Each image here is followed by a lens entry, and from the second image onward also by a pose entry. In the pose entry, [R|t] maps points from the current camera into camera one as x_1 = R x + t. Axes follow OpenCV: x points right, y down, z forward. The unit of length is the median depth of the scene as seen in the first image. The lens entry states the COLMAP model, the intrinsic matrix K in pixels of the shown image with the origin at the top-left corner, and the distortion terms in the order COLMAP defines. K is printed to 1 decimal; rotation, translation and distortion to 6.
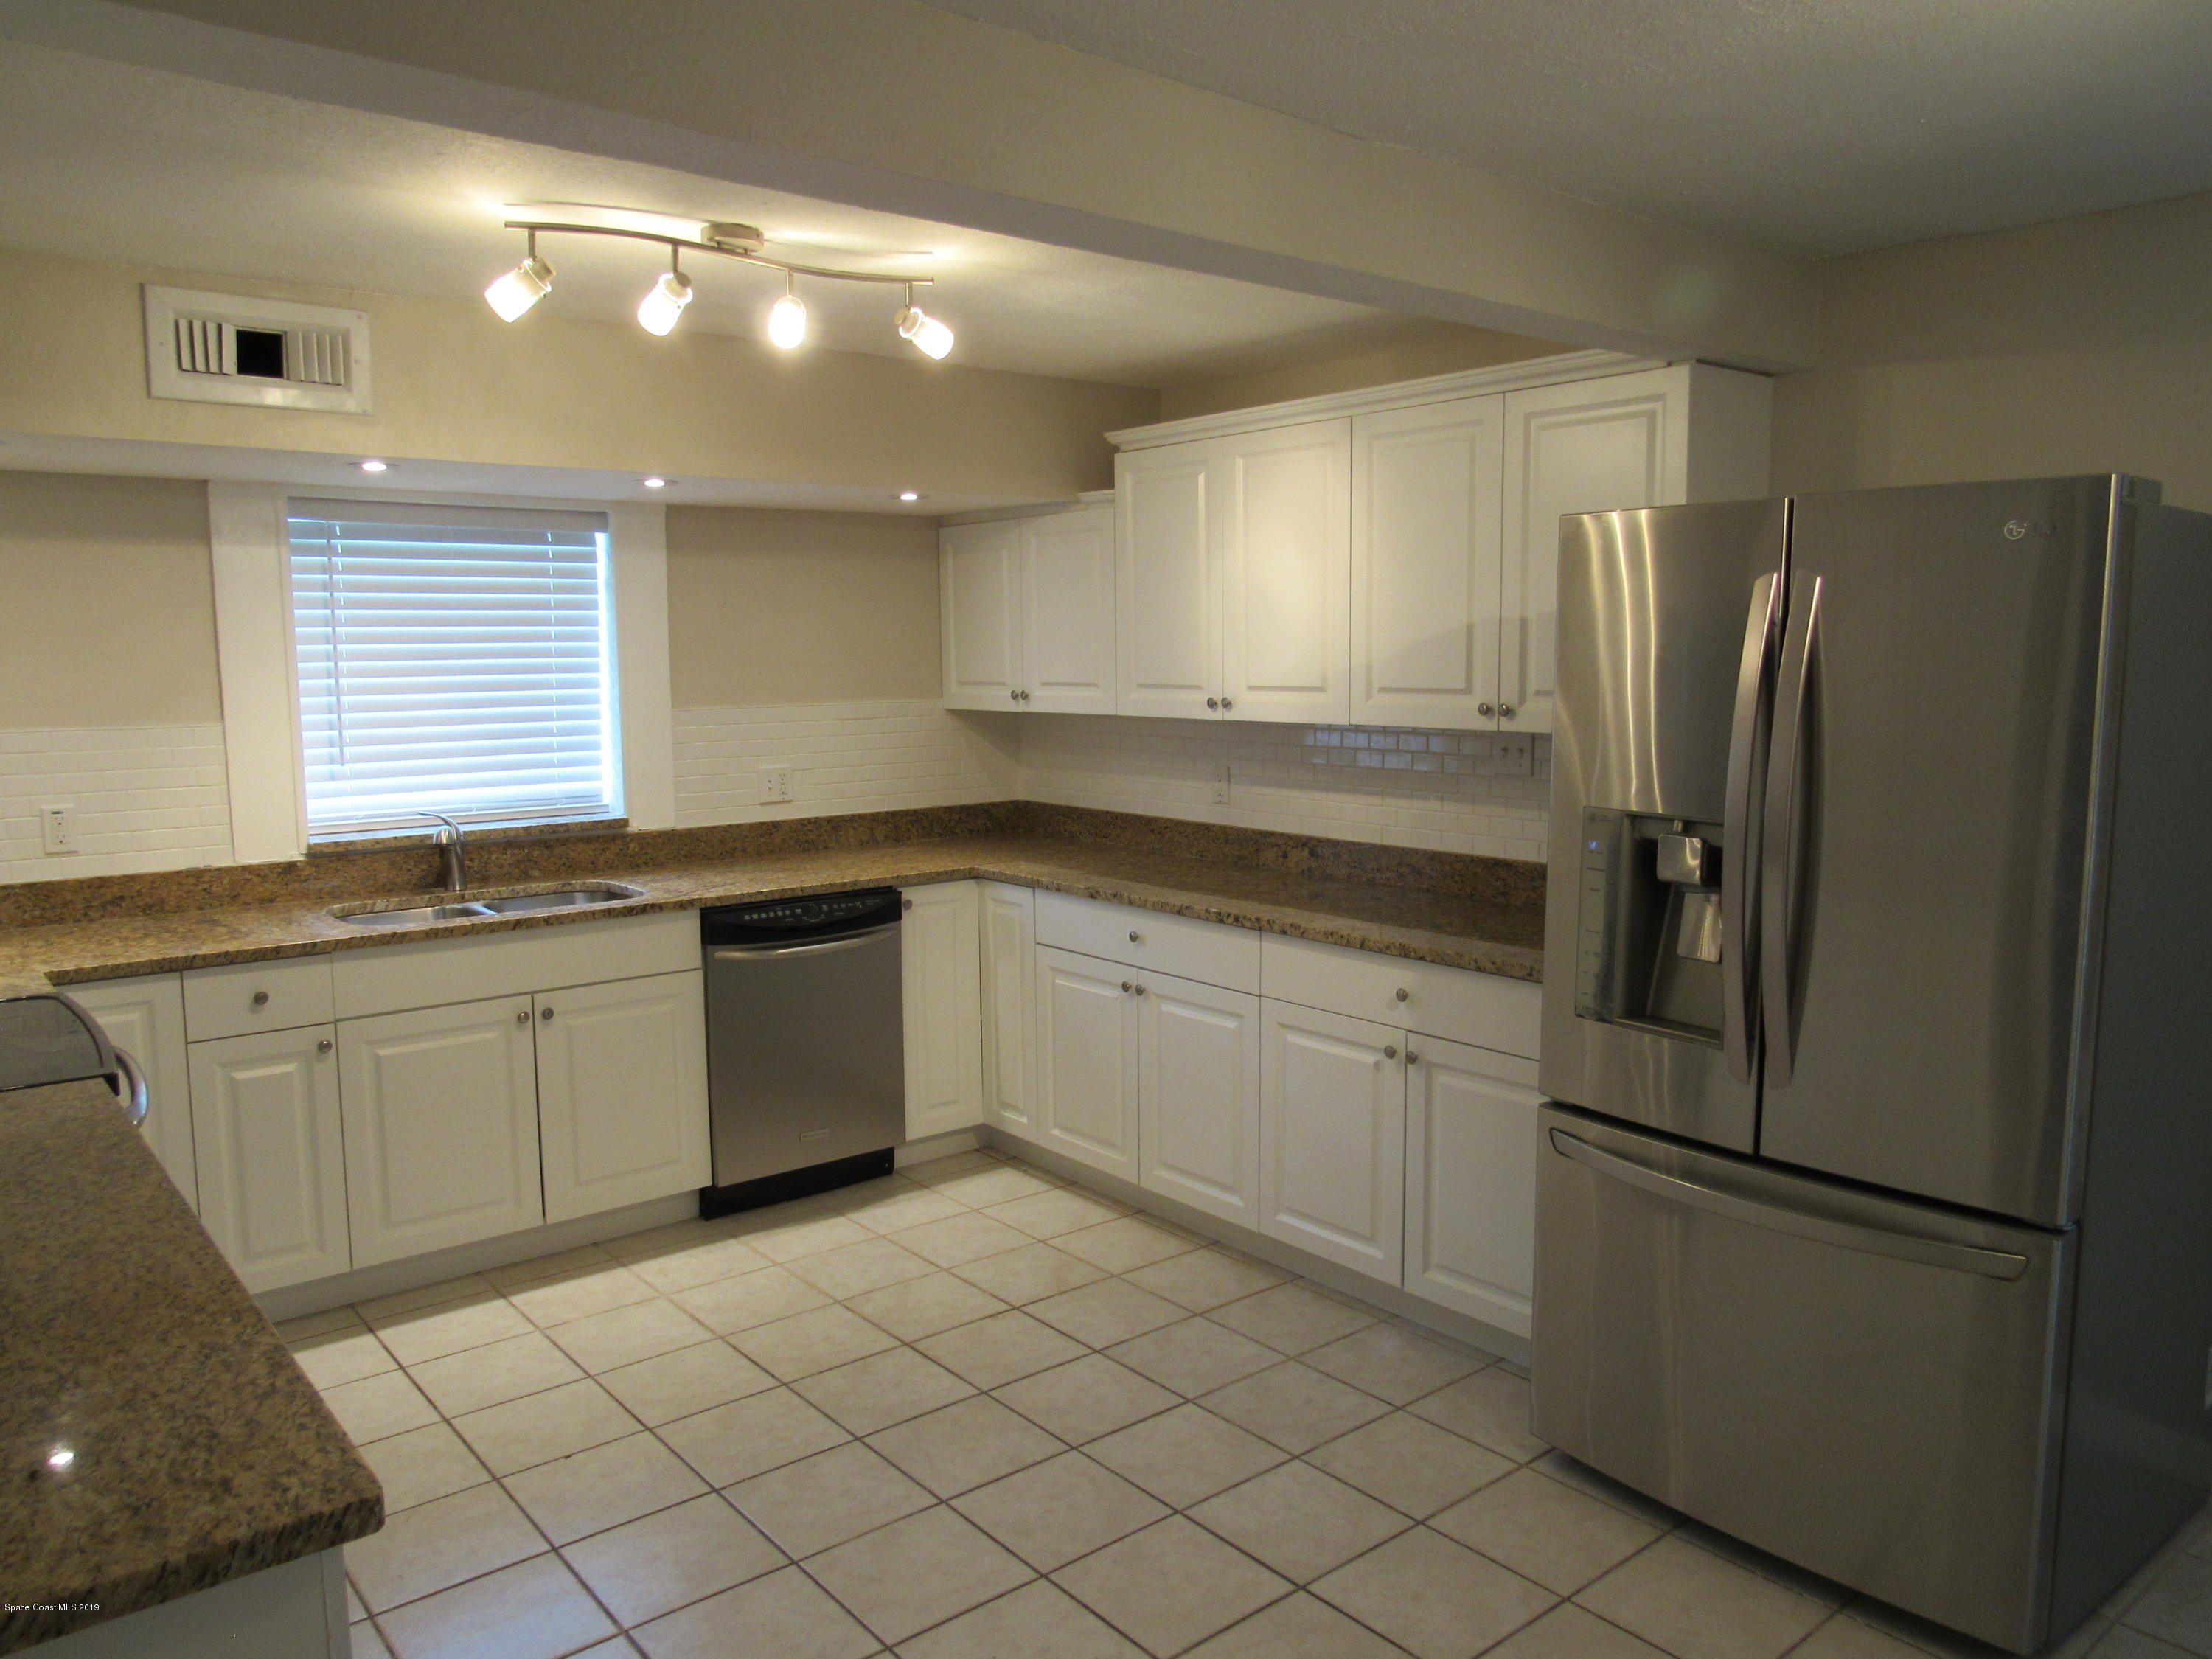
lens RADIAL K [[1582.2, 0, 1111.3], [0, 1582.2, 831.6], [0, 0, 1]] dist [-0.026853, 0.005465]
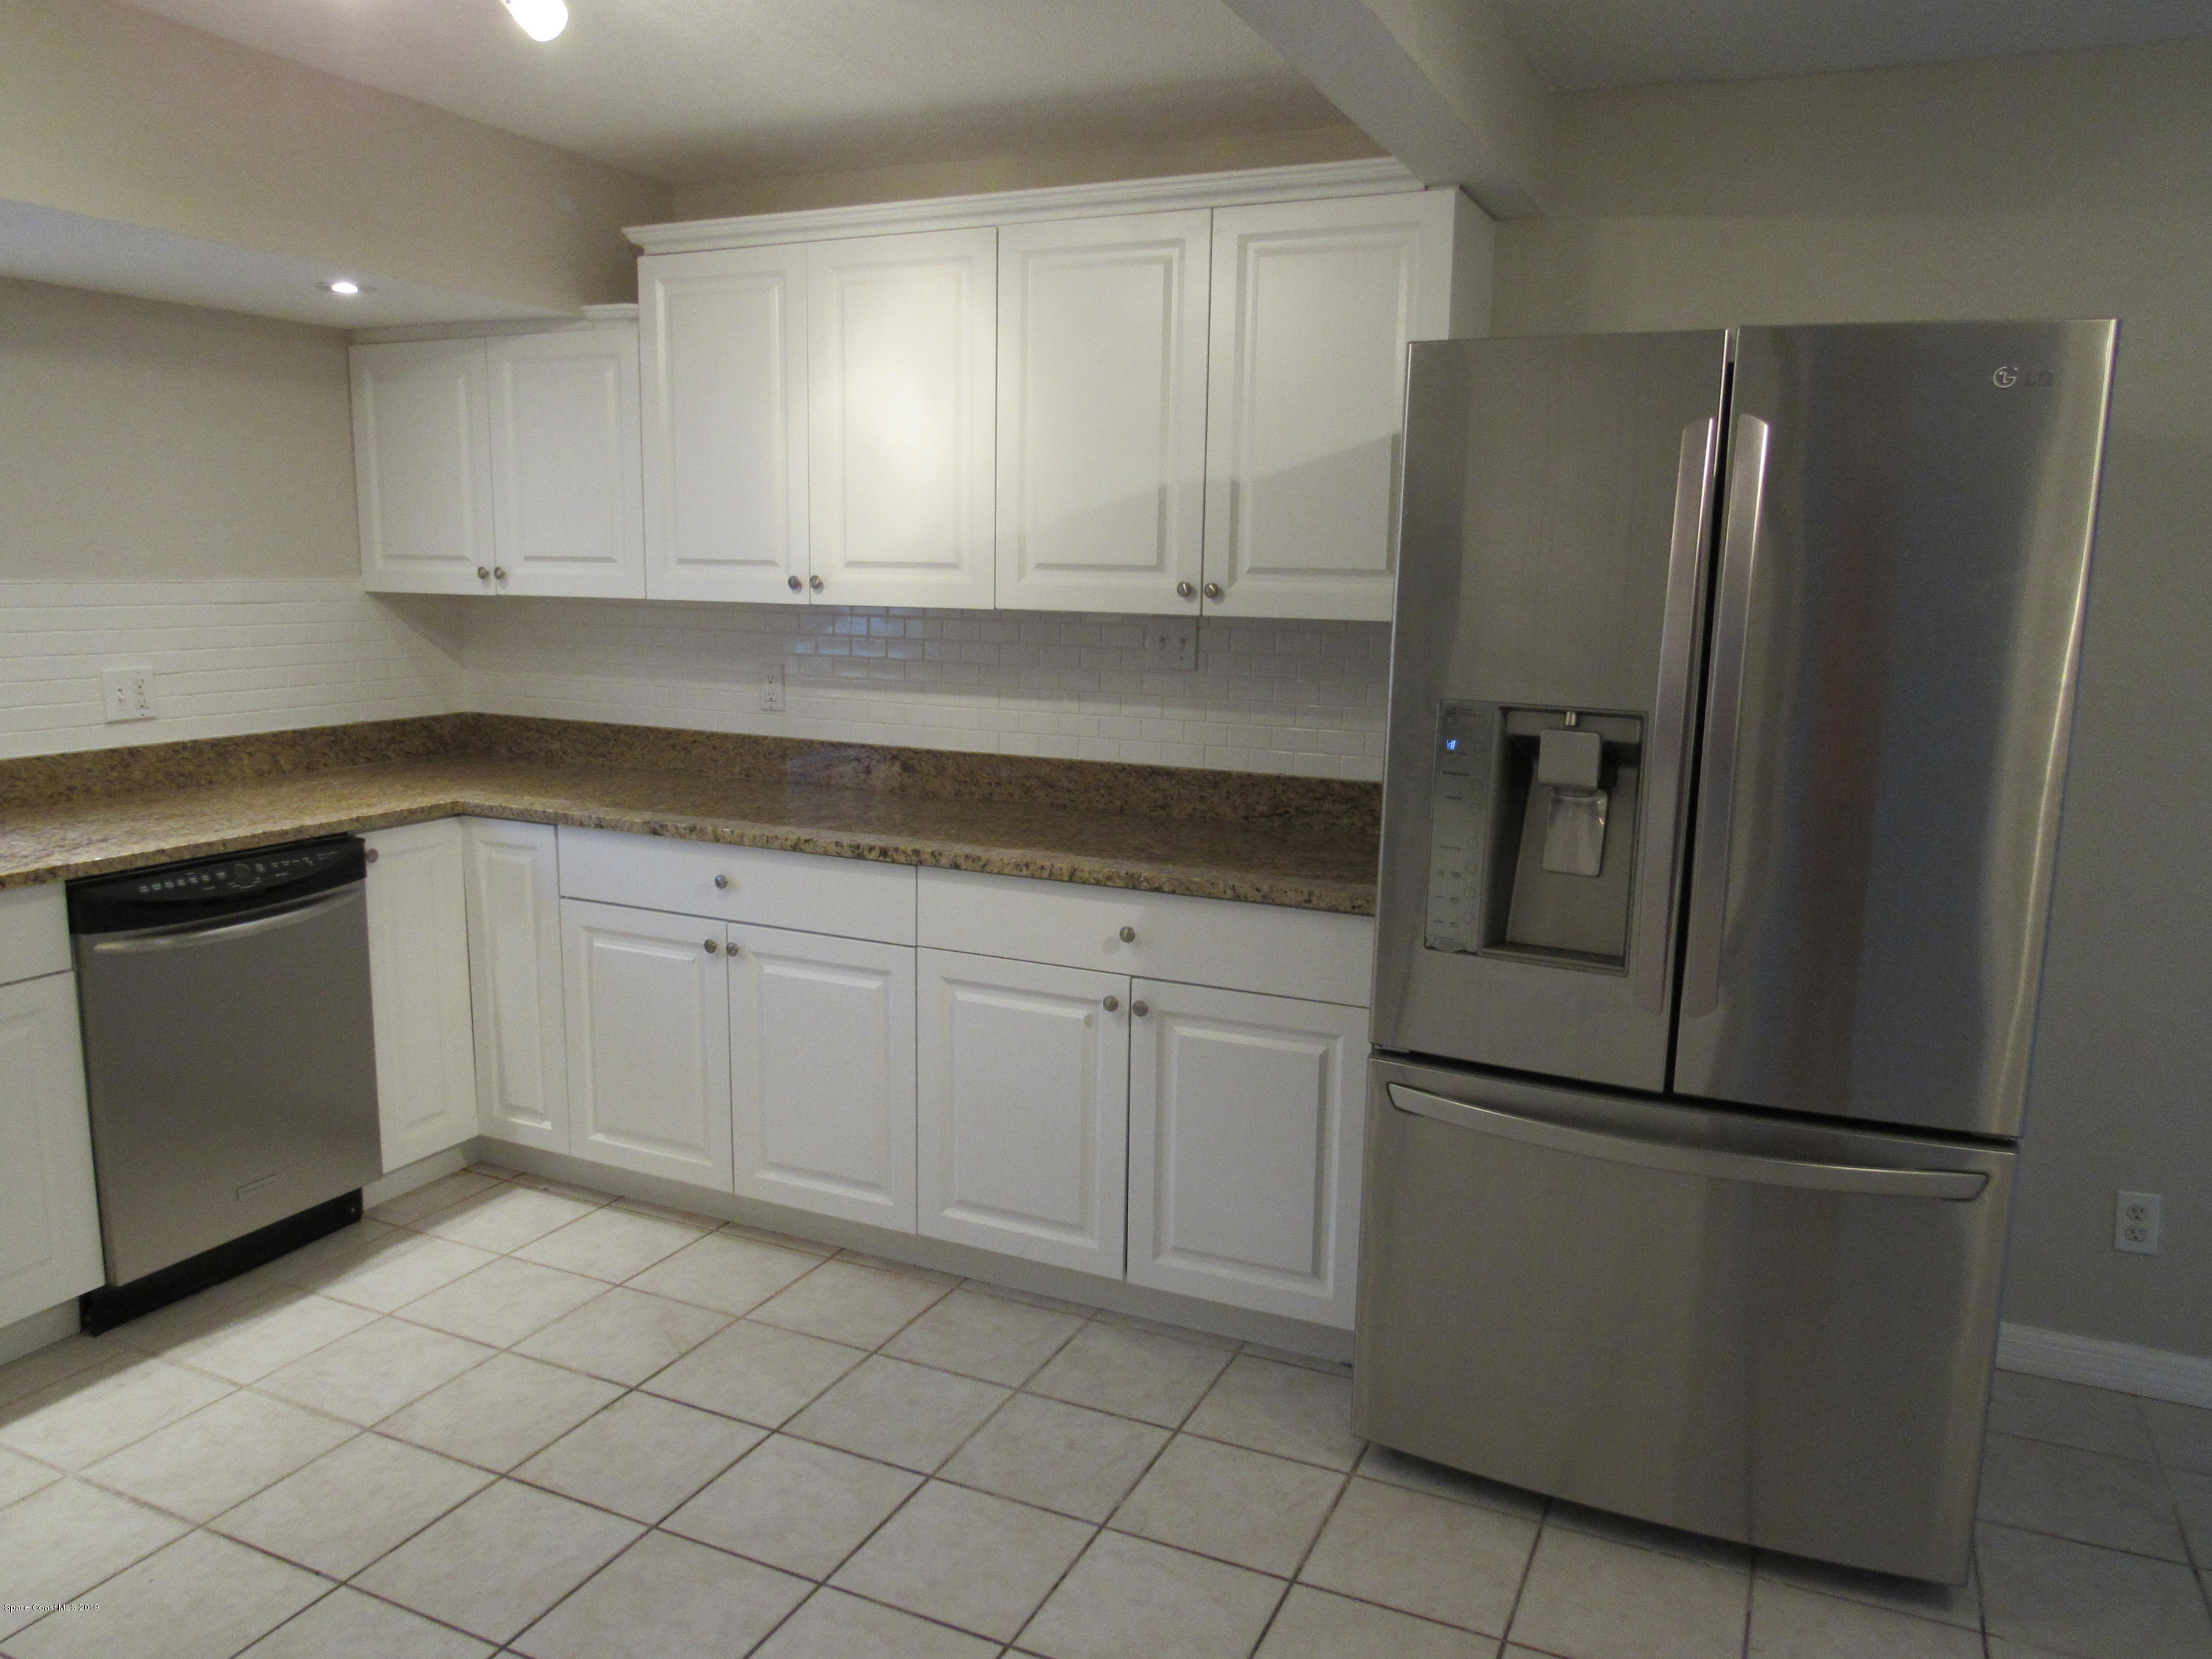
lens RADIAL K [[1582.2, 0, 1117.4], [0, 1582.2, 831.4], [0, 0, 1]] dist [-0.026853, 0.005465]
pose [[0.898444, -0.049637, 0.436273, -0.159954], [0.025589, 0.997820, 0.060831, -0.000668], [-0.438341, -0.043489, 0.897756, 0.233253]]
